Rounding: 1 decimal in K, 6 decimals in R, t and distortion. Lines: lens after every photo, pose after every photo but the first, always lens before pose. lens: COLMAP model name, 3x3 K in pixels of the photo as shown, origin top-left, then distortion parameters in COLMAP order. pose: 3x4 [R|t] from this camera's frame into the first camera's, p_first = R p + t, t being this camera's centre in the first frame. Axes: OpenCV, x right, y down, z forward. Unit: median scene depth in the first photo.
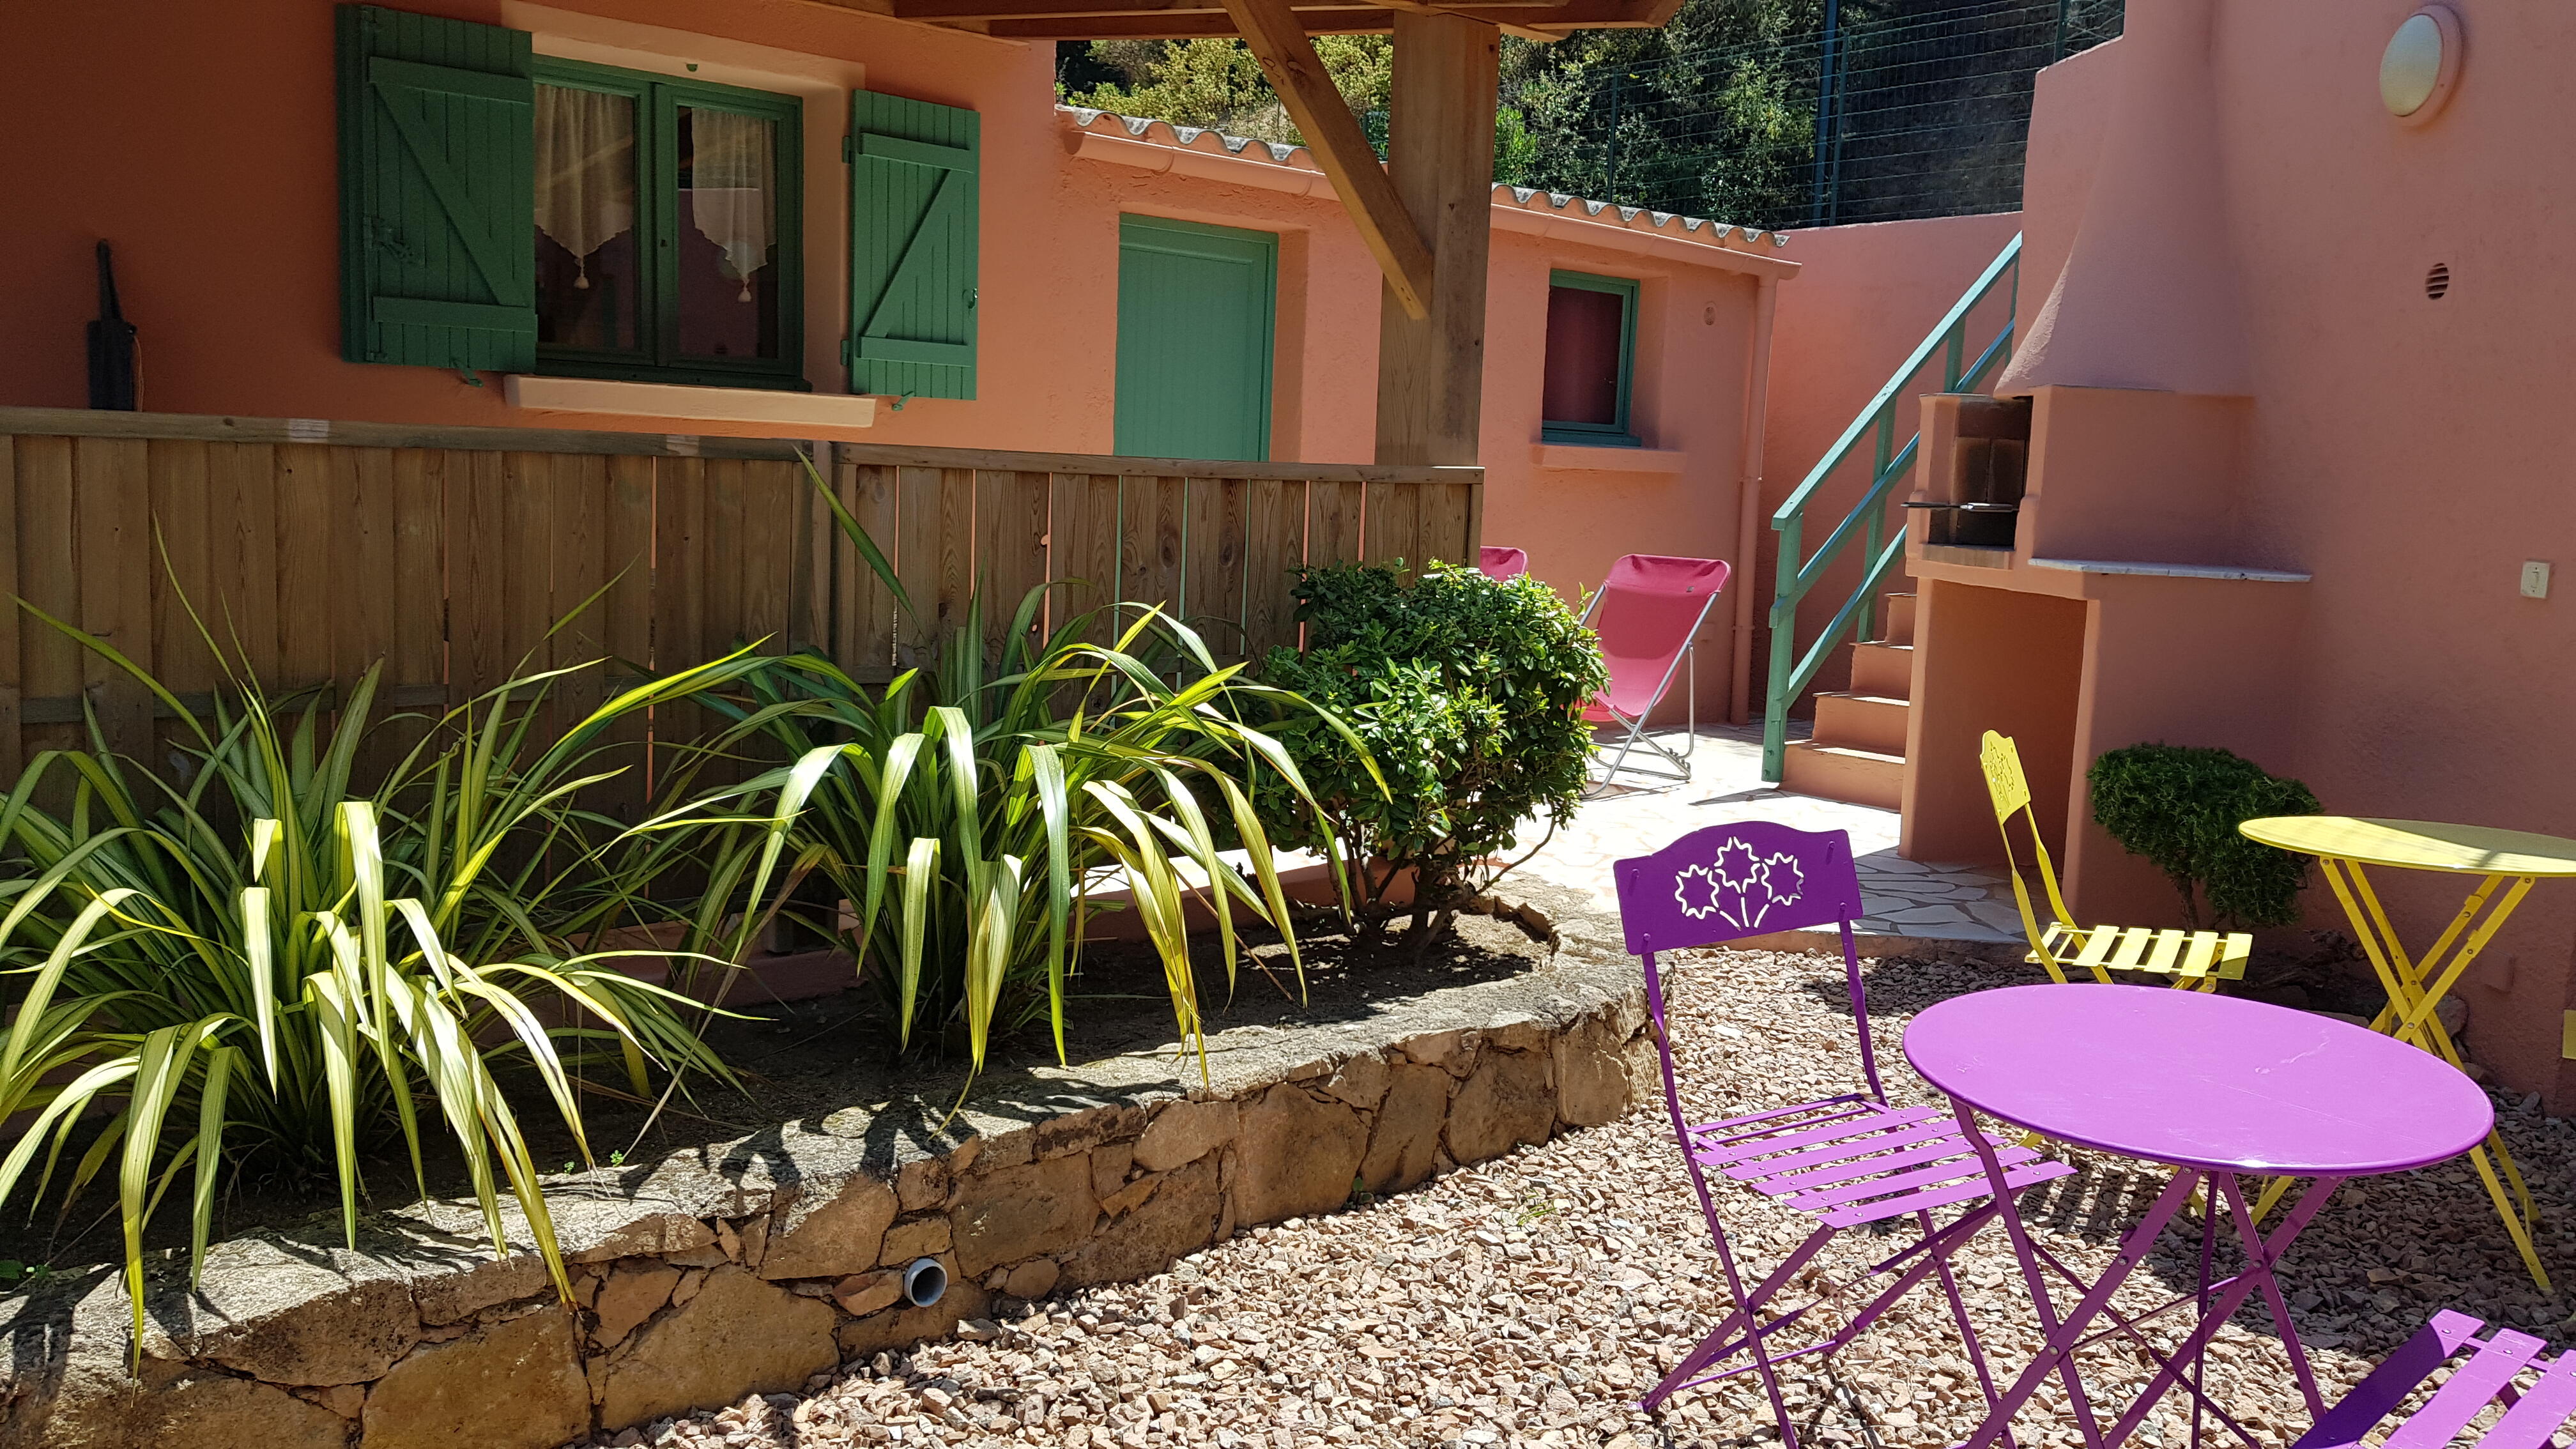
lens RADIAL K [[2001.6, 0, 1248.6], [0, 2001.6, 698.4], [0, 0, 1]] dist [0.116759, -0.227883]
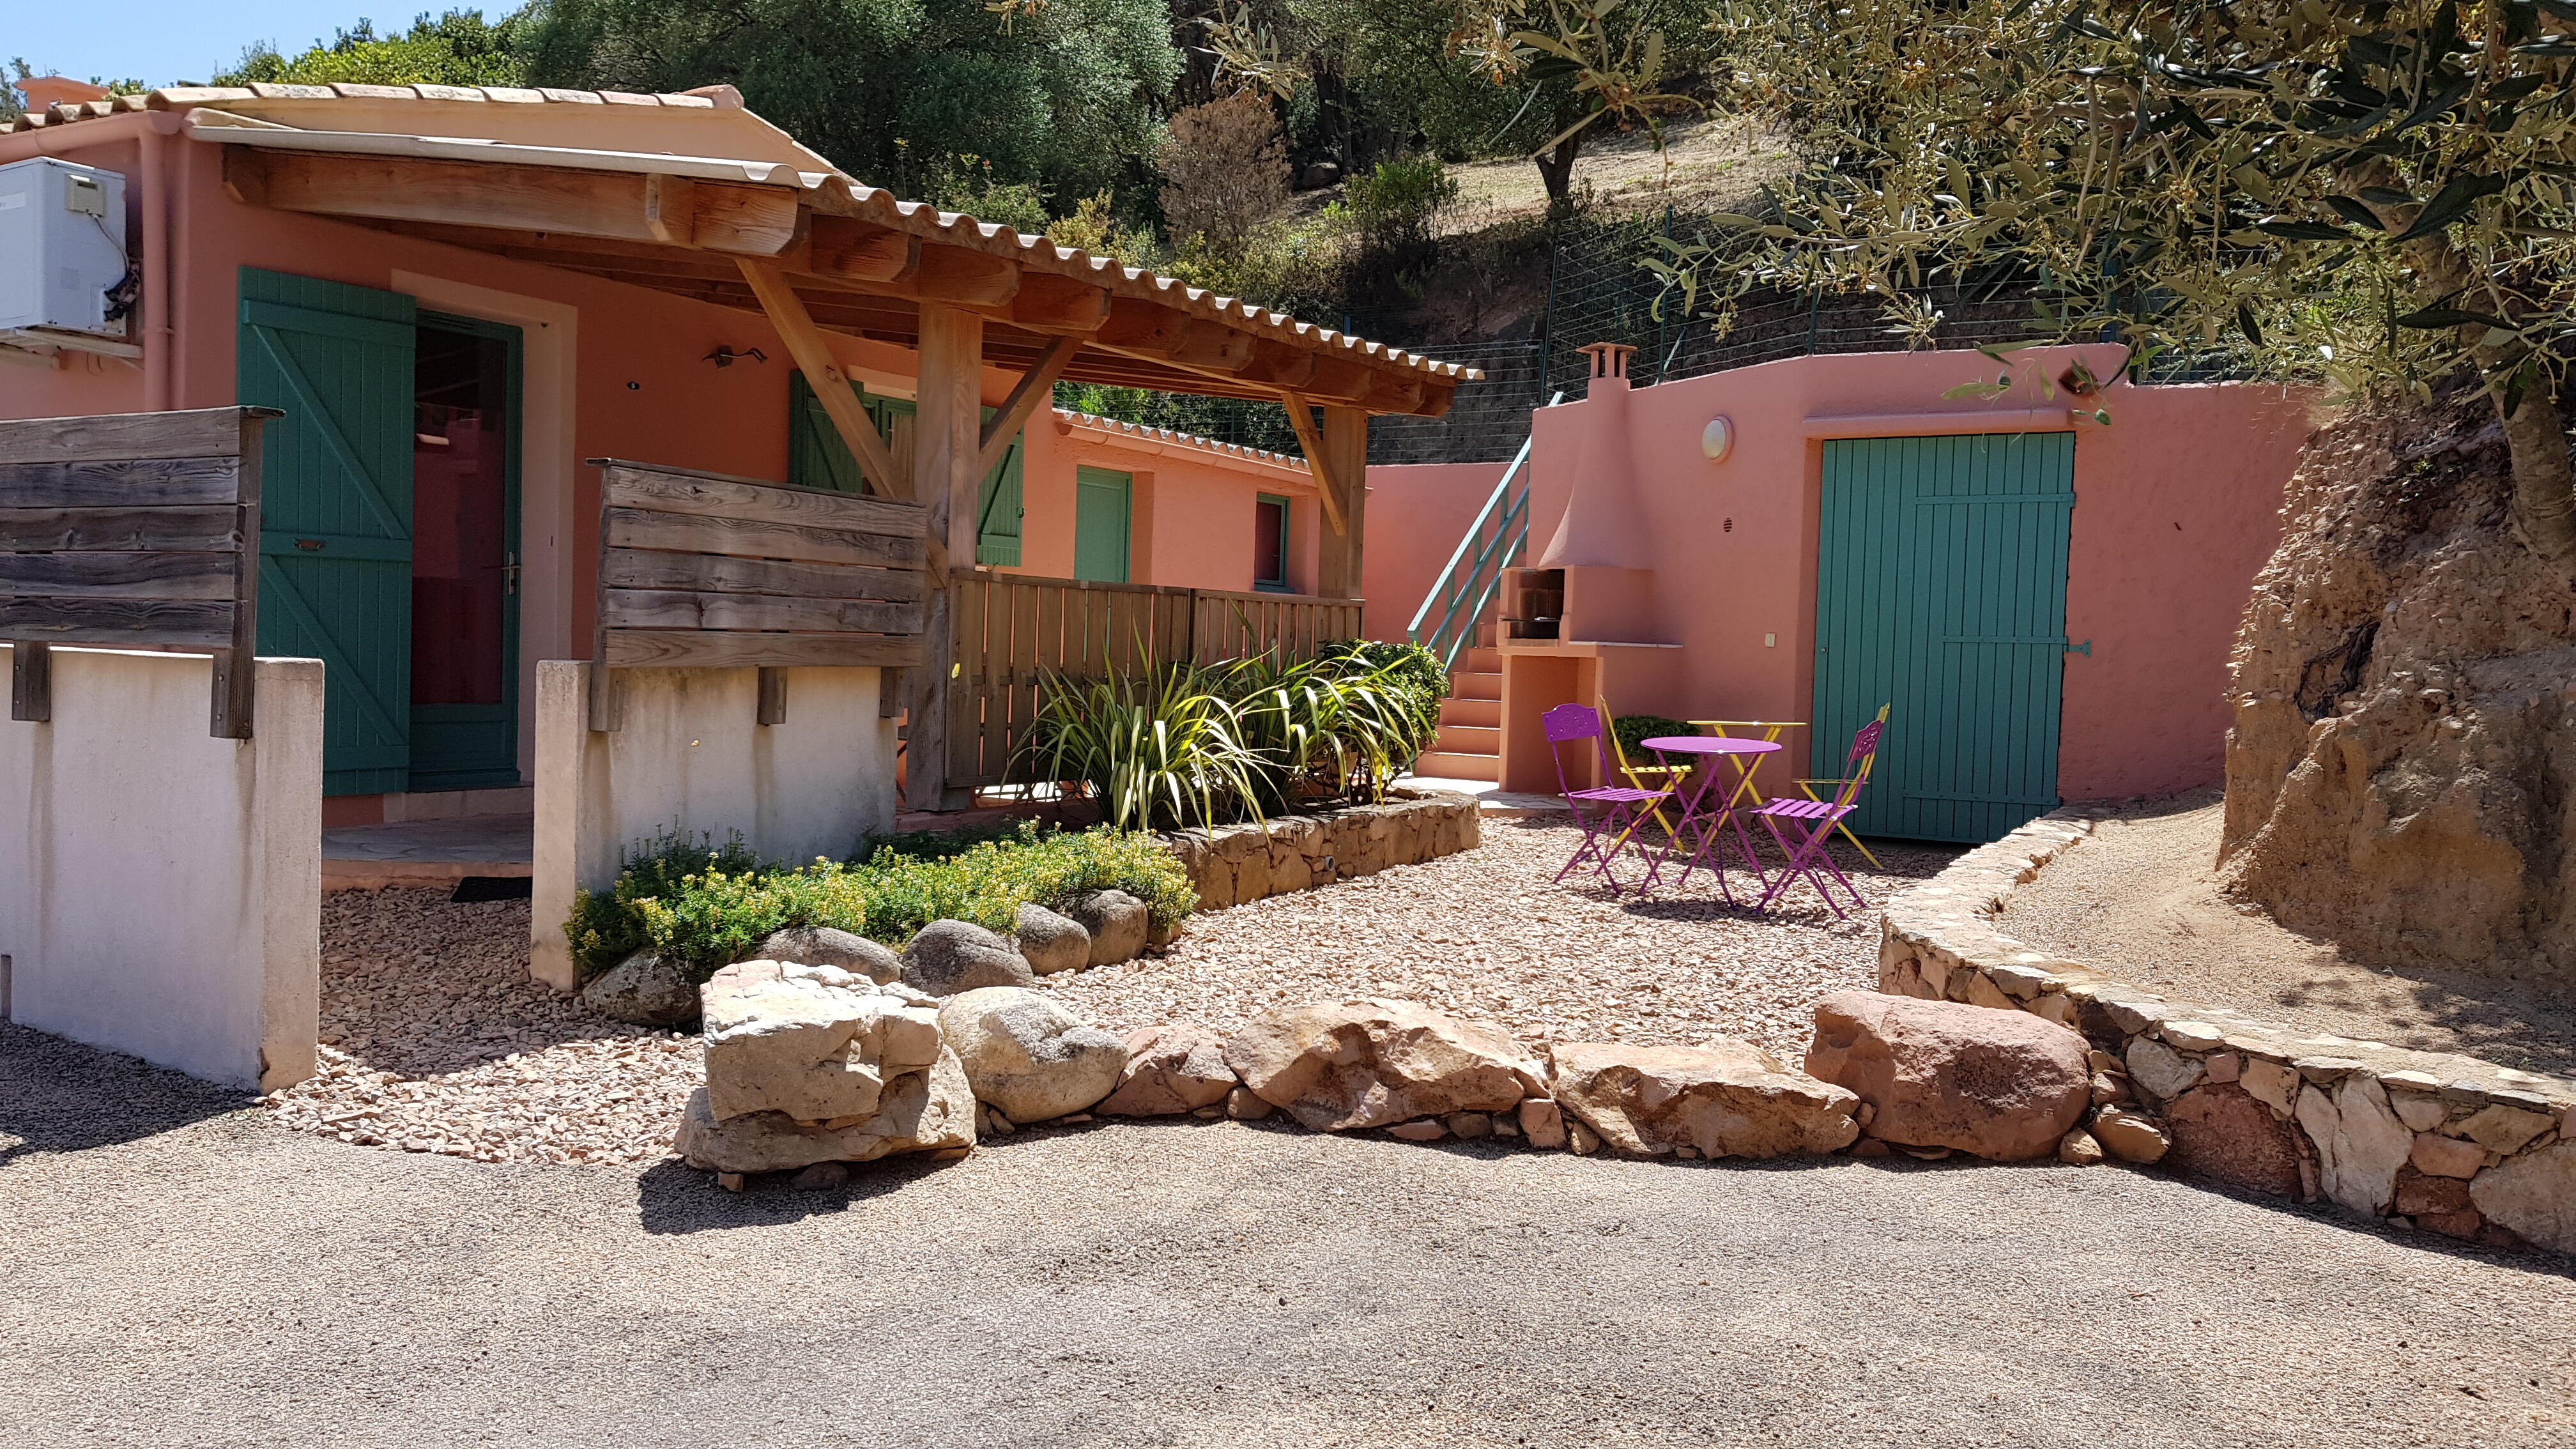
lens RADIAL K [[1992.2, 0, 1284.2], [0, 1992.2, 688.9], [0, 0, 1]] dist [0.106709, -0.222497]
pose [[0.941100, -0.017288, 0.337685, -0.928315], [0.044584, 0.996317, -0.073246, 0.185099], [-0.335175, 0.083987, 0.938405, -1.358287]]
